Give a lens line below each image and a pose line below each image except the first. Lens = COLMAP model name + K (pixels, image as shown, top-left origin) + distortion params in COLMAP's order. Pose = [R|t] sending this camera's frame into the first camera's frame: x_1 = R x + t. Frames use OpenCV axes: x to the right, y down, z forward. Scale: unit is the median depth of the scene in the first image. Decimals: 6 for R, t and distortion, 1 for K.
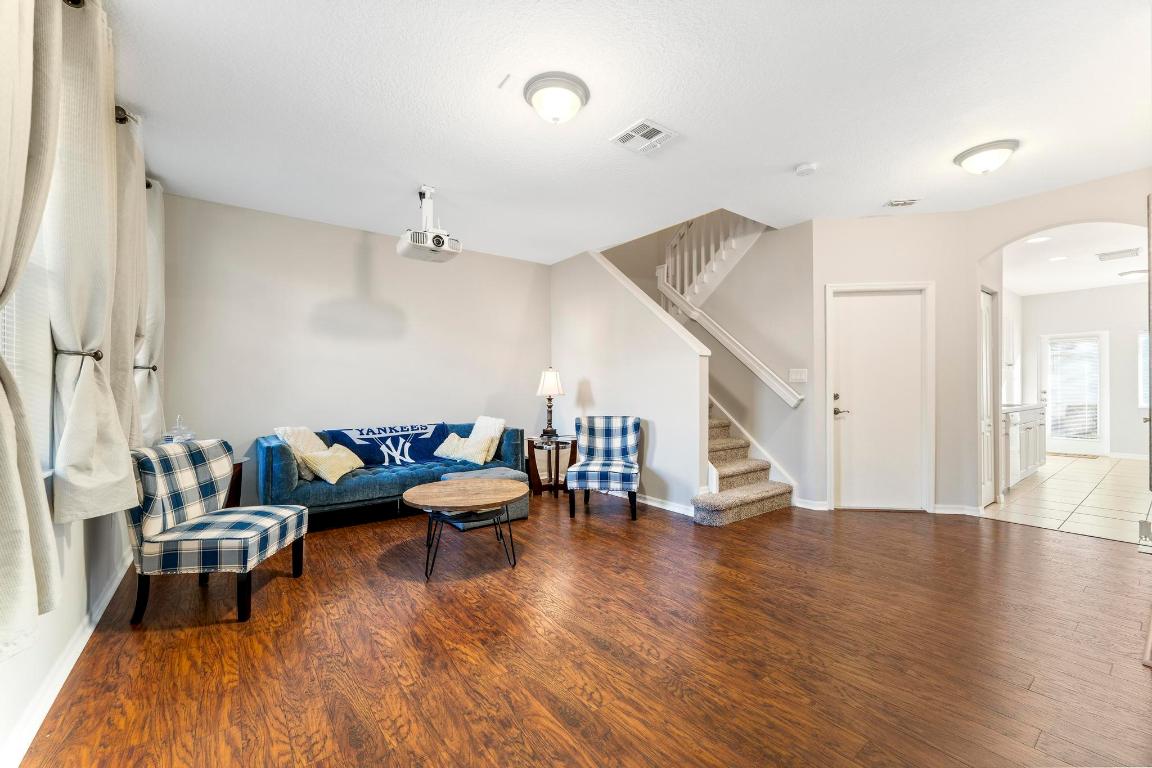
lens RADIAL K [[461.5, 0, 578.8], [0, 461.5, 385.2], [0, 0, 1]] dist [-0.000340, -0.000082]
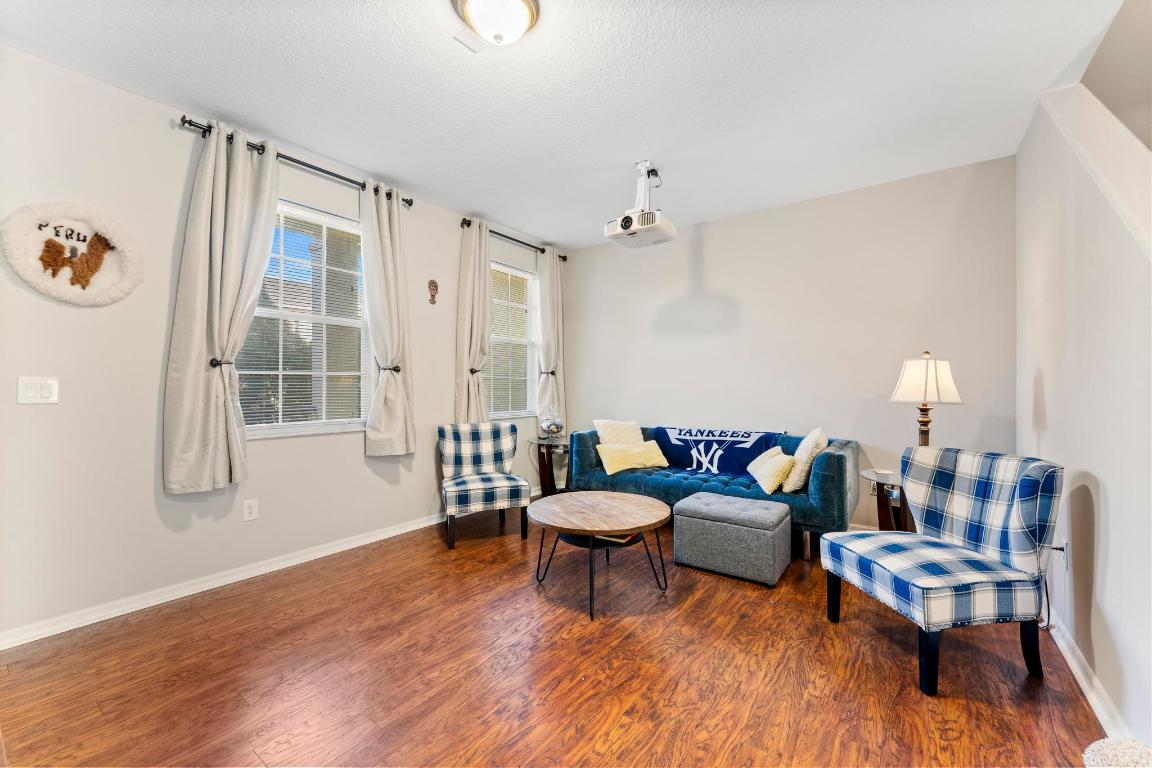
lens RADIAL K [[461.5, 0, 579.4], [0, 461.5, 385.0], [0, 0, 1]] dist [-0.000340, -0.000082]
pose [[0.289958, 0.003496, -0.957033, 0.451439], [0.002307, 0.999988, 0.004351, -0.003629], [0.957036, -0.003470, 0.289947, 0.567562]]
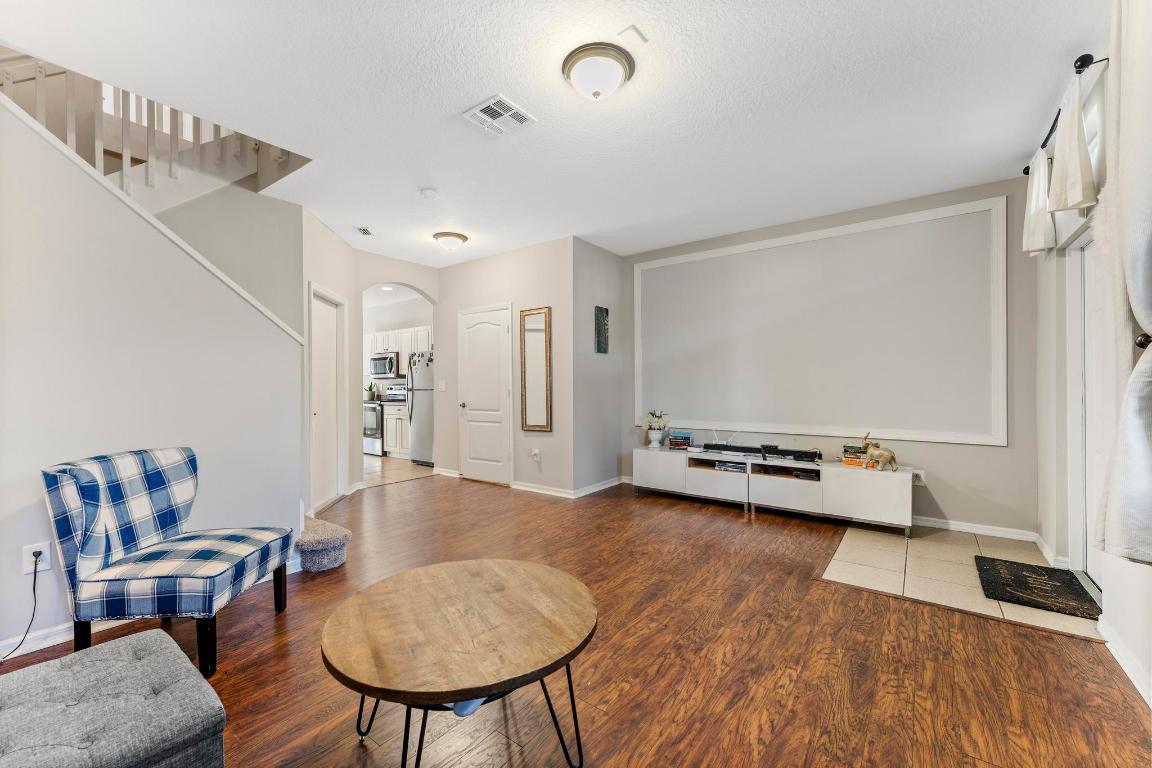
lens RADIAL K [[461.5, 0, 574.2], [0, 461.5, 382.8], [0, 0, 1]] dist [-0.000340, -0.000082]
pose [[-0.266931, 0.011978, 0.963641, -0.576068], [0.001682, 0.999927, -0.011963, 0.003641], [-0.963714, -0.001573, -0.266932, 0.808030]]
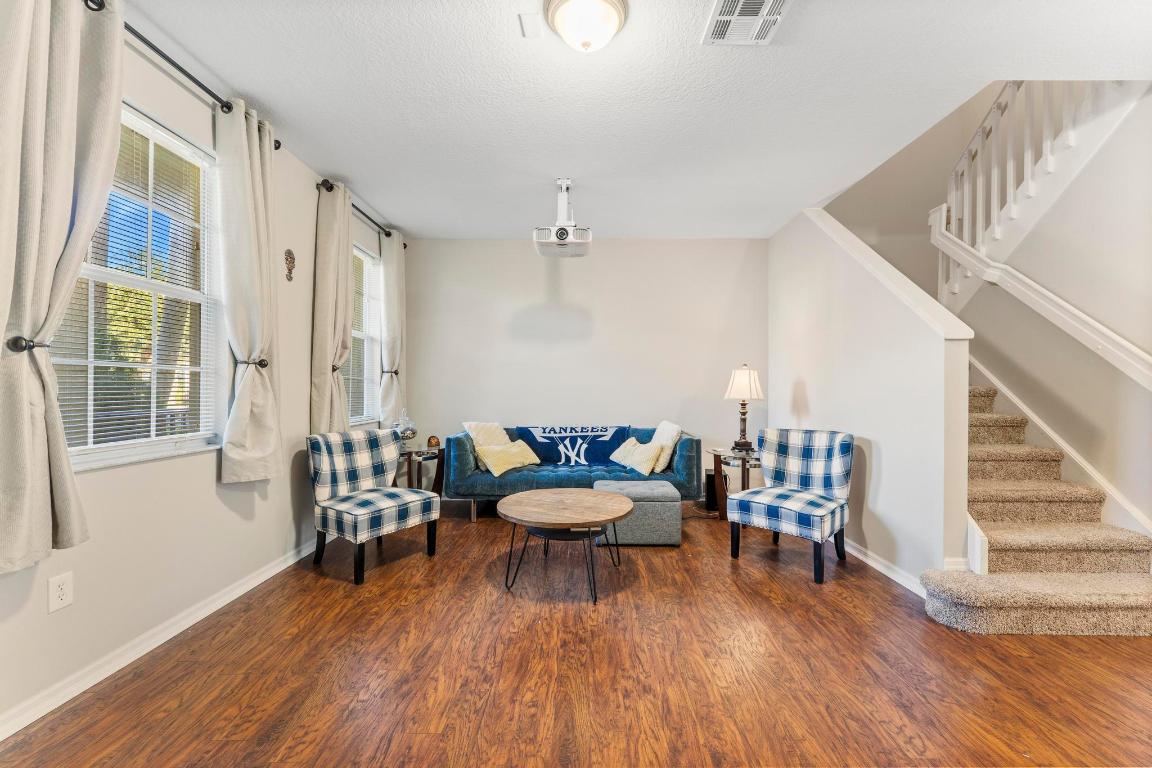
lens RADIAL K [[461.5, 0, 579.3], [0, 461.5, 386.1], [0, 0, 1]] dist [-0.000340, -0.000082]
pose [[0.791805, 0.004924, -0.610754, 0.261692], [-0.004785, 0.999987, 0.001858, -0.002301], [0.610755, 0.001451, 0.791818, 0.237995]]
